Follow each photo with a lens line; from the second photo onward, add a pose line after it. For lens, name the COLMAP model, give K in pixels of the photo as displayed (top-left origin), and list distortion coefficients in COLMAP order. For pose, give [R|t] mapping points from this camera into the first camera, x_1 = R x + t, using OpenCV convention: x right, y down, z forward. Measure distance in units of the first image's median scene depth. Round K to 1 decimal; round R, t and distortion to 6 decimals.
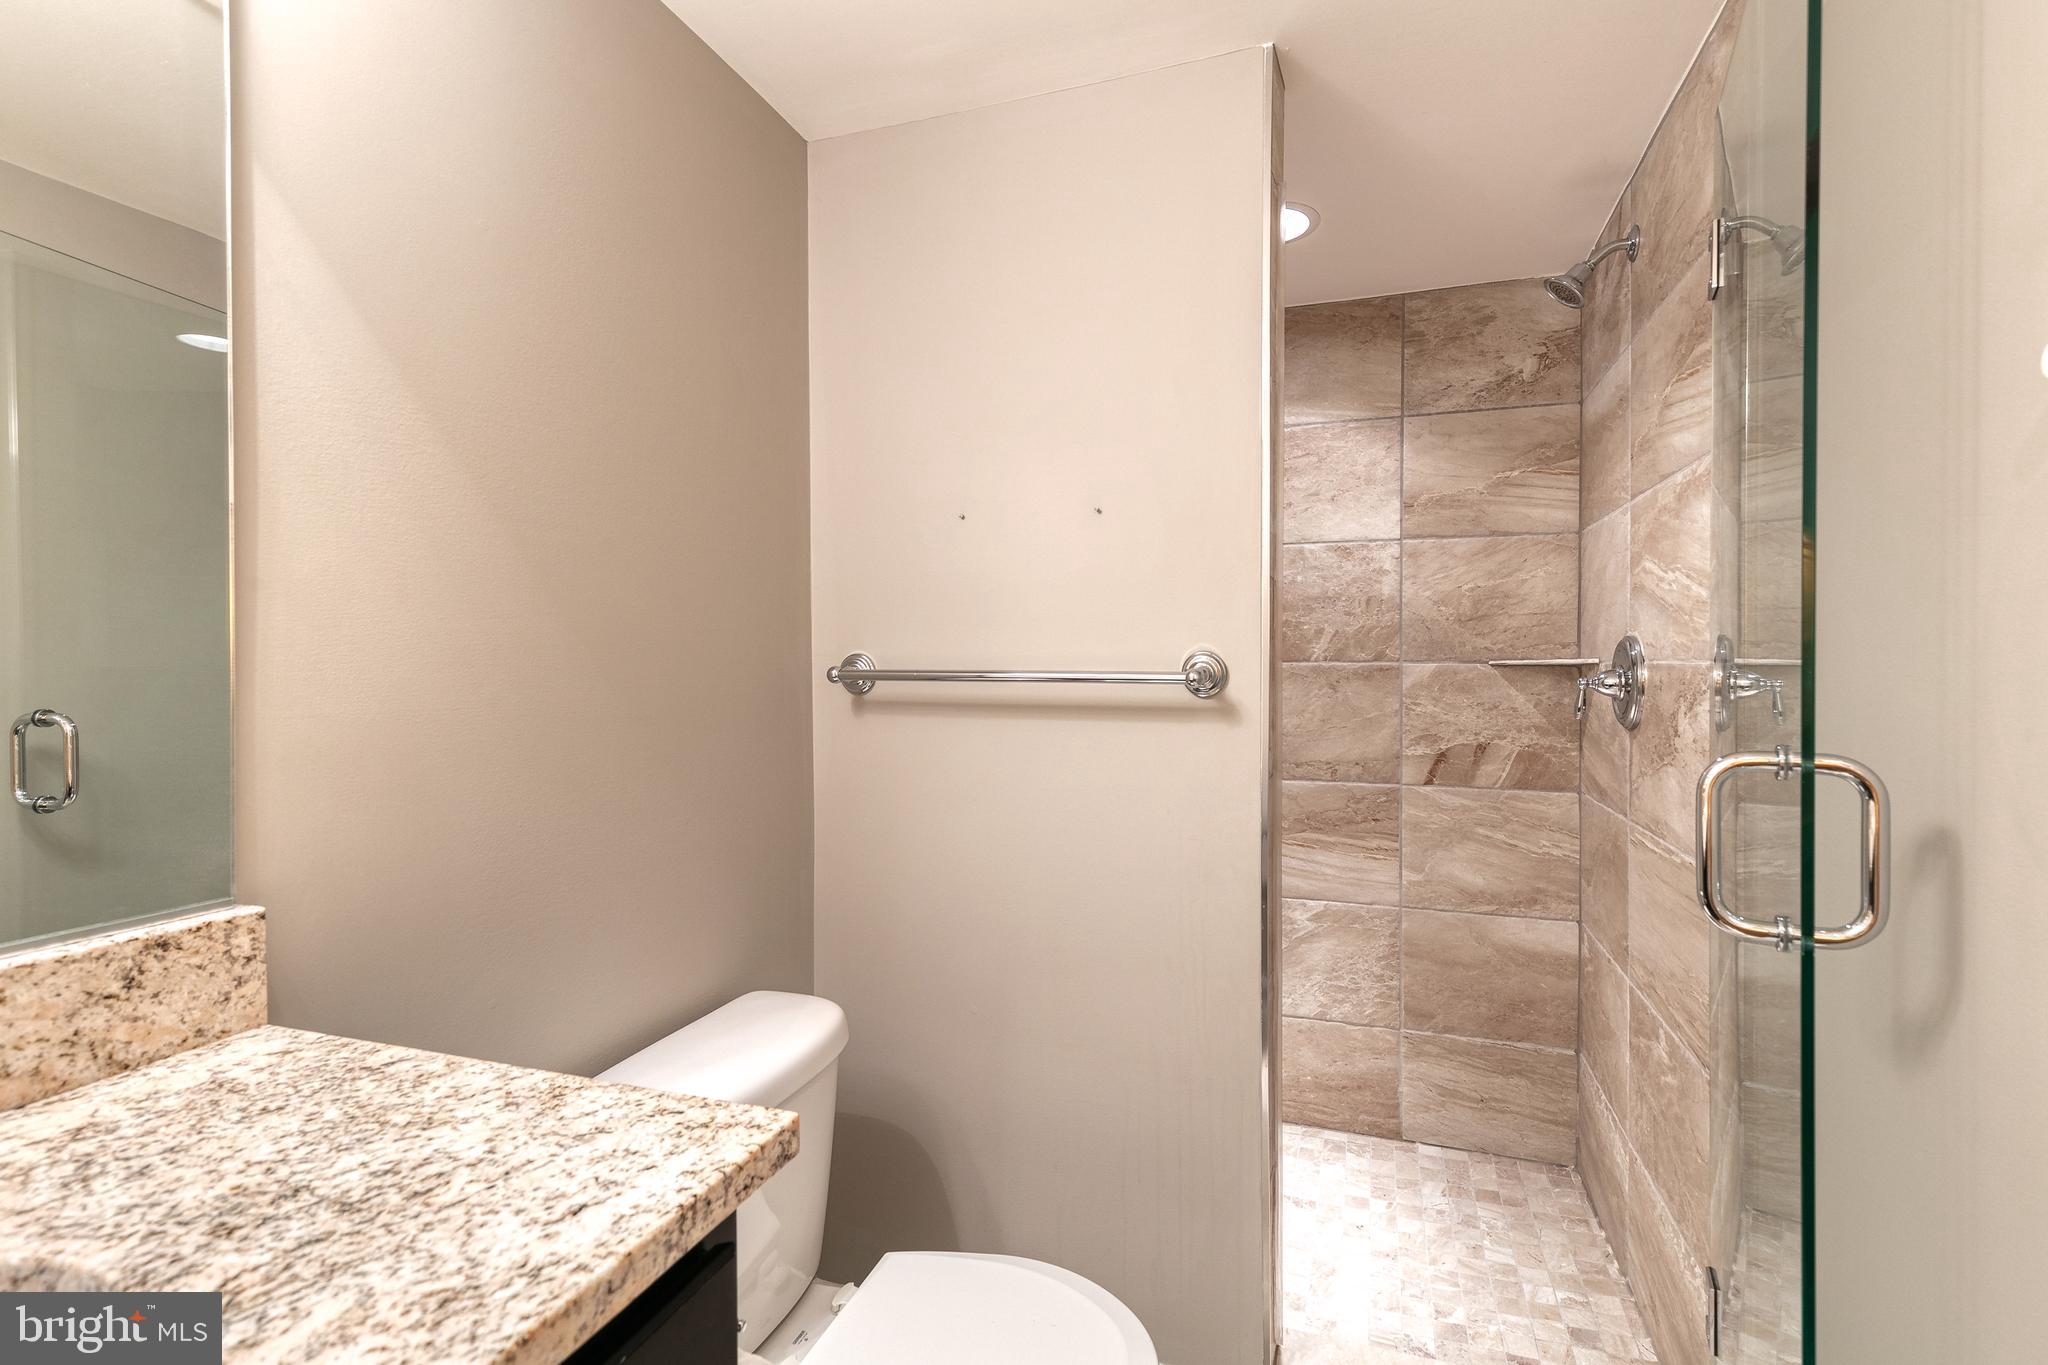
lens RADIAL K [[927.3, 0, 1034.4], [0, 927.3, 670.1], [0, 0, 1]] dist [-0.001254, -0.000217]
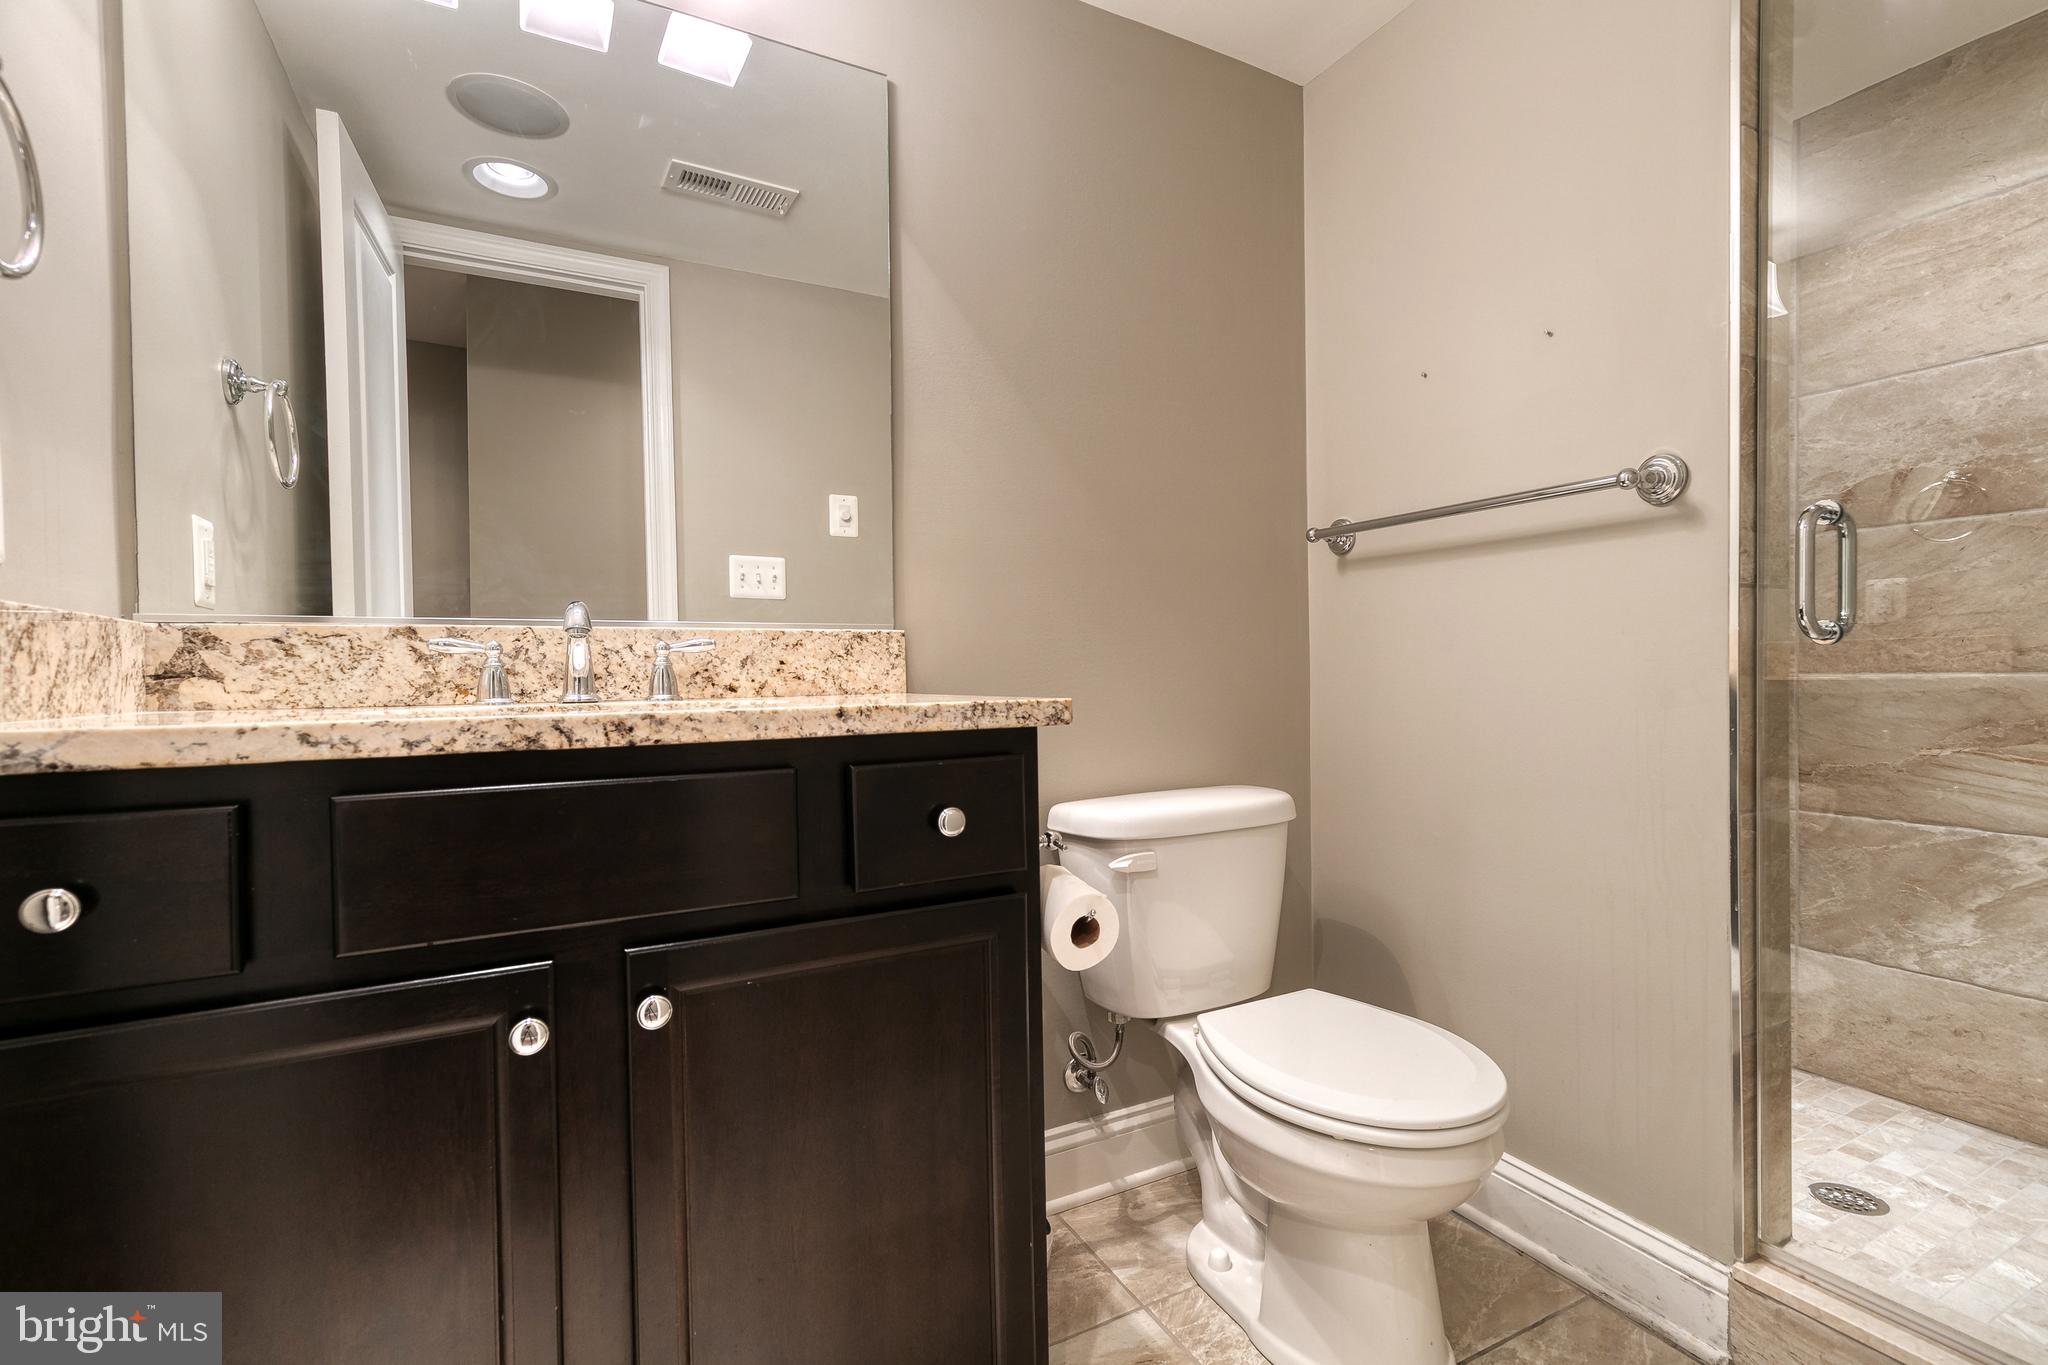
lens RADIAL K [[927.3, 0, 1051.2], [0, 927.3, 684.8], [0, 0, 1]] dist [-0.001254, -0.000217]
pose [[0.734305, 0.004560, -0.678805, 0.486638], [0.006430, 0.999886, 0.013672, 0.254038], [0.678789, -0.014404, 0.734192, -0.128551]]
